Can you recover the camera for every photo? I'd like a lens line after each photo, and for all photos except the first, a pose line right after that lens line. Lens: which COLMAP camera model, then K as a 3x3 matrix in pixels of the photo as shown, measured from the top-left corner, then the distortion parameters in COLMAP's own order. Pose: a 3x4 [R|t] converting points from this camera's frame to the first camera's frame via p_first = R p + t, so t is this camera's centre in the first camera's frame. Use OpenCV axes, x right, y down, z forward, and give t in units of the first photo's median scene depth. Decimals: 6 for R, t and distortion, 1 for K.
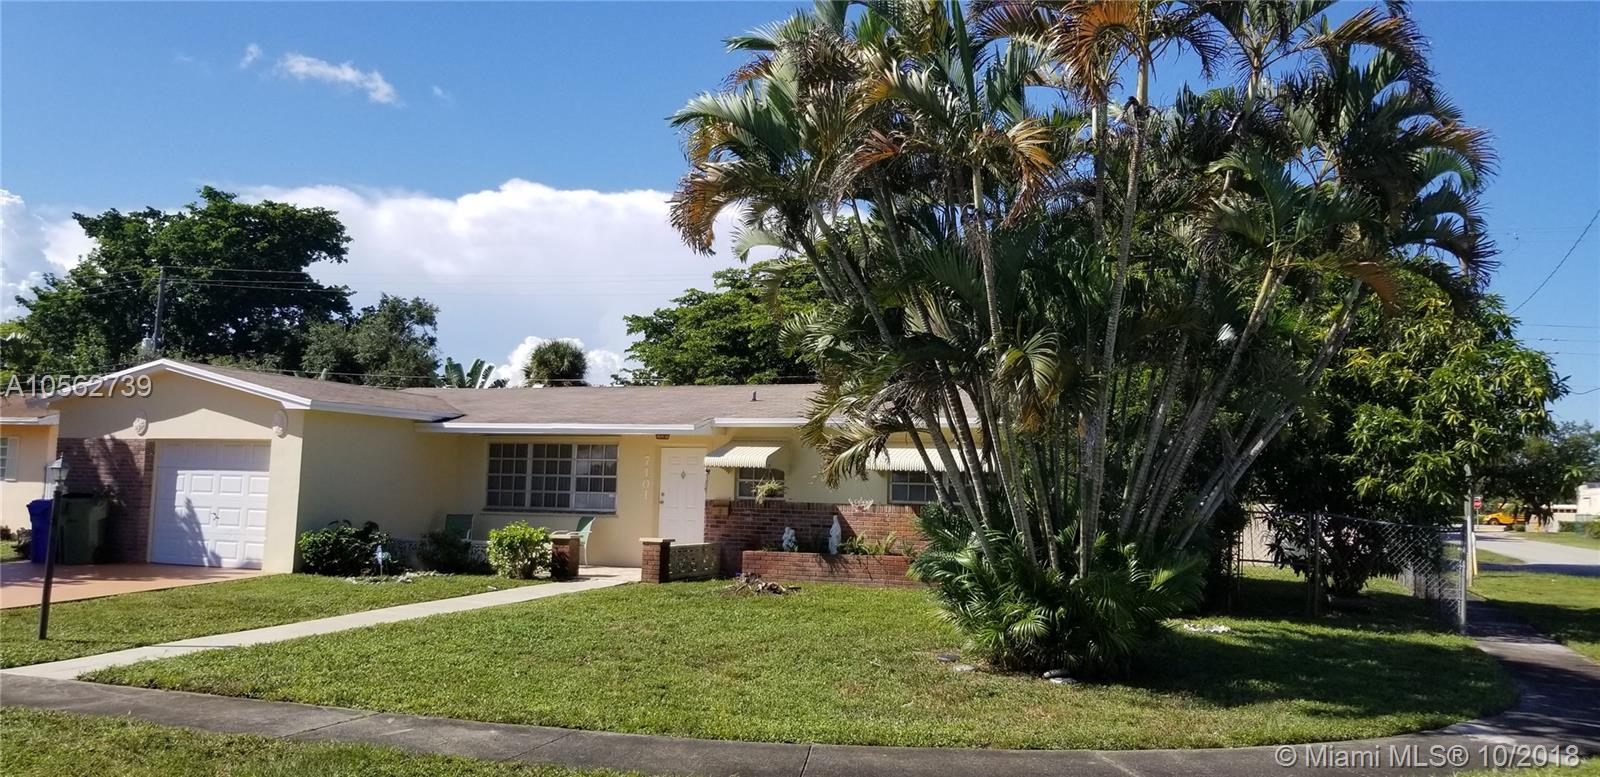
lens RADIAL K [[1239.8, 0, 779.3], [0, 1239.8, 377.1], [0, 0, 1]] dist [0.086688, -0.186091]
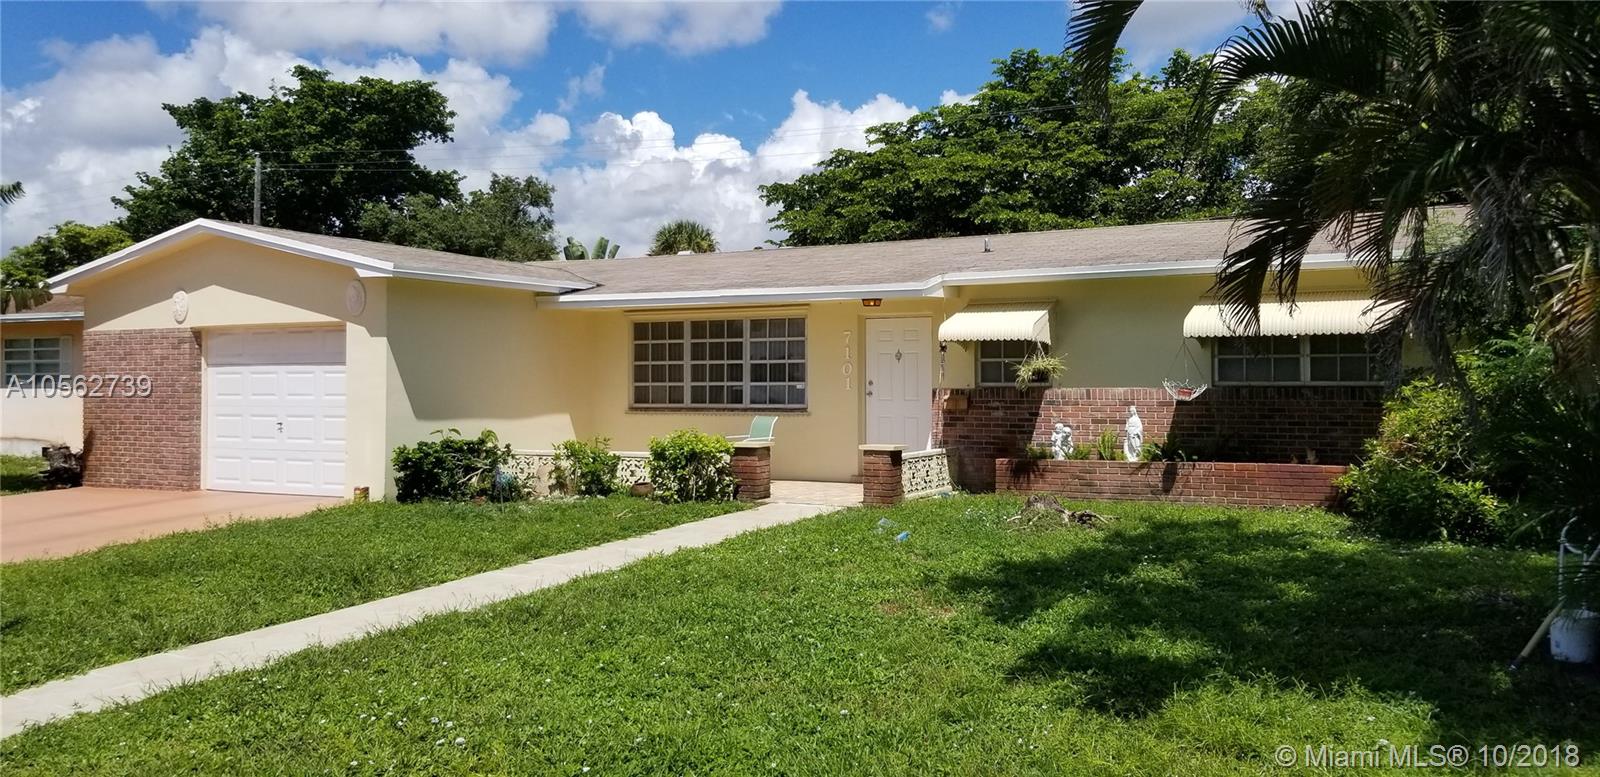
lens RADIAL K [[1239.8, 0, 779.3], [0, 1239.8, 377.1], [0, 0, 1]] dist [0.086688, -0.186091]
pose [[0.995317, -0.029551, -0.092040, -0.075448], [0.037359, 0.995740, 0.084301, 0.025931], [0.089157, -0.087345, 0.992180, 0.255614]]
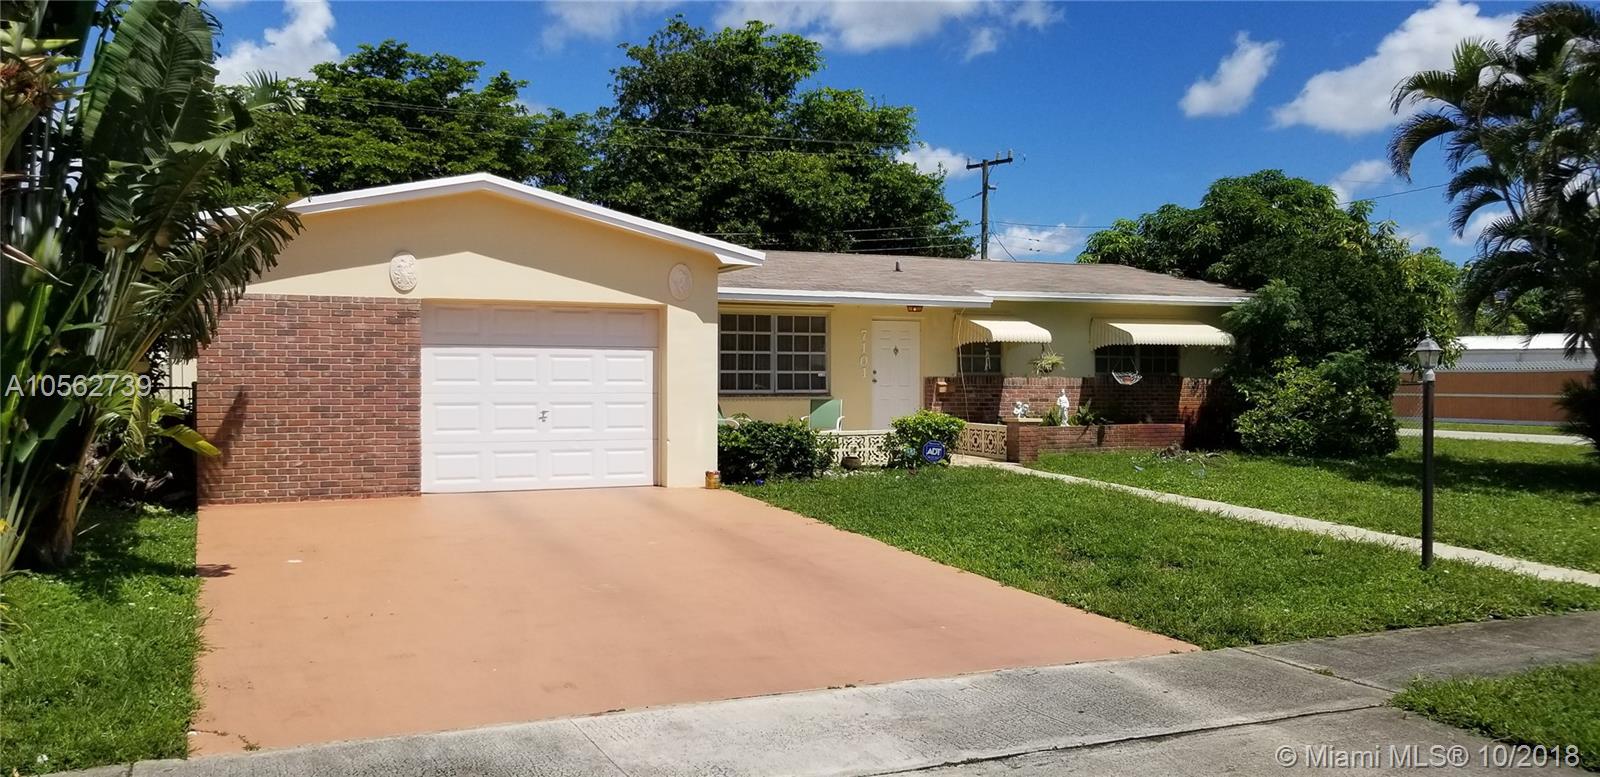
lens RADIAL K [[1266.3, 0, 744.2], [0, 1266.3, 388.1], [0, 0, 1]] dist [0.023880, 0.001081]
pose [[0.696093, -0.030409, 0.717307, -0.775640], [-0.050386, 0.994570, 0.091059, 0.025180], [-0.716181, -0.099528, 0.690781, 0.402982]]
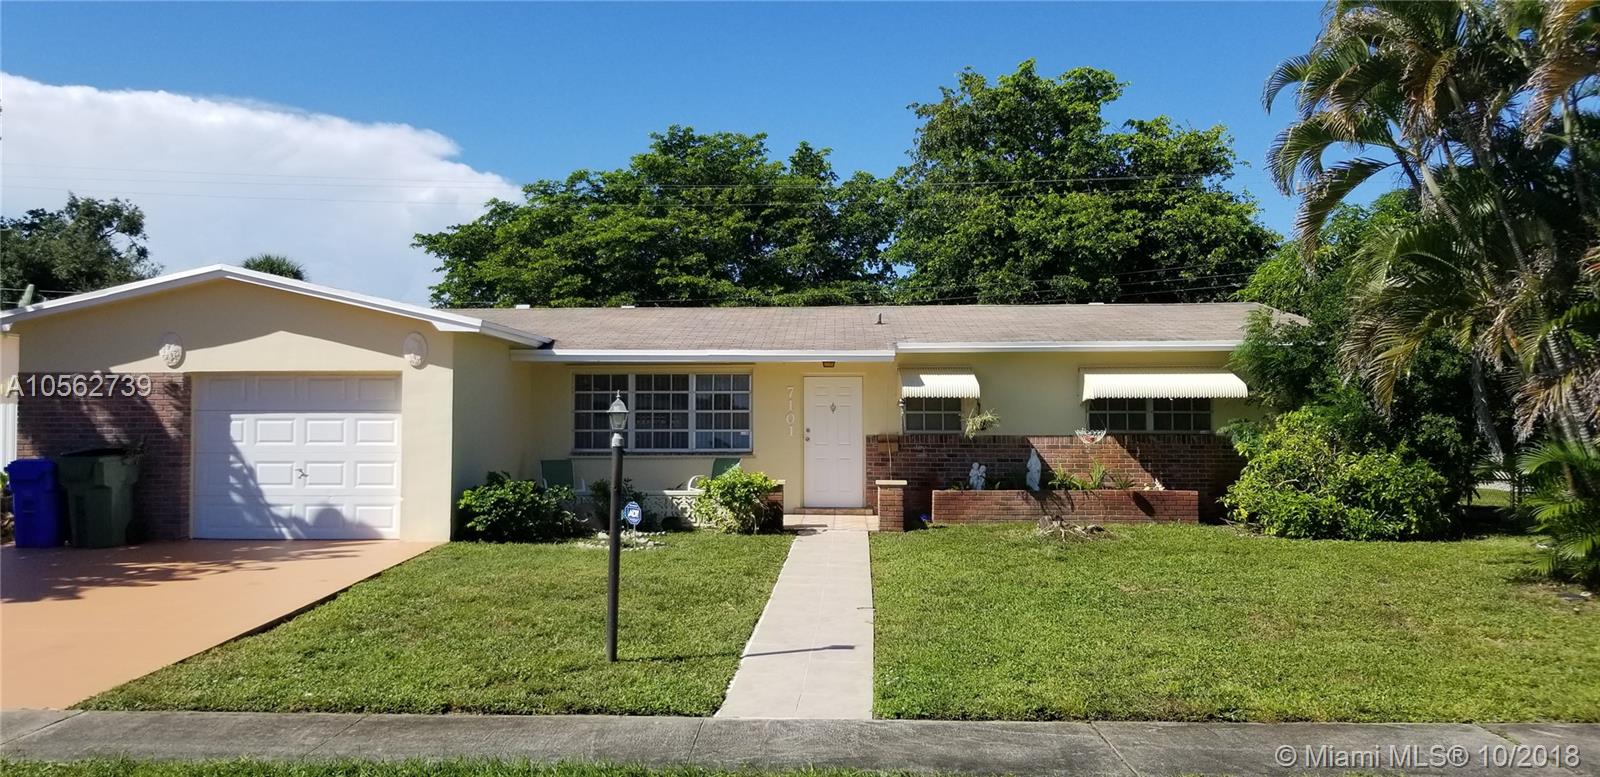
lens RADIAL K [[1239.8, 0, 779.3], [0, 1239.8, 377.1], [0, 0, 1]] dist [0.086688, -0.186091]
pose [[0.939136, -0.011457, 0.343355, -0.389443], [-0.008382, 0.998382, 0.056240, 0.007315], [-0.343444, -0.055695, 0.937520, 0.175965]]
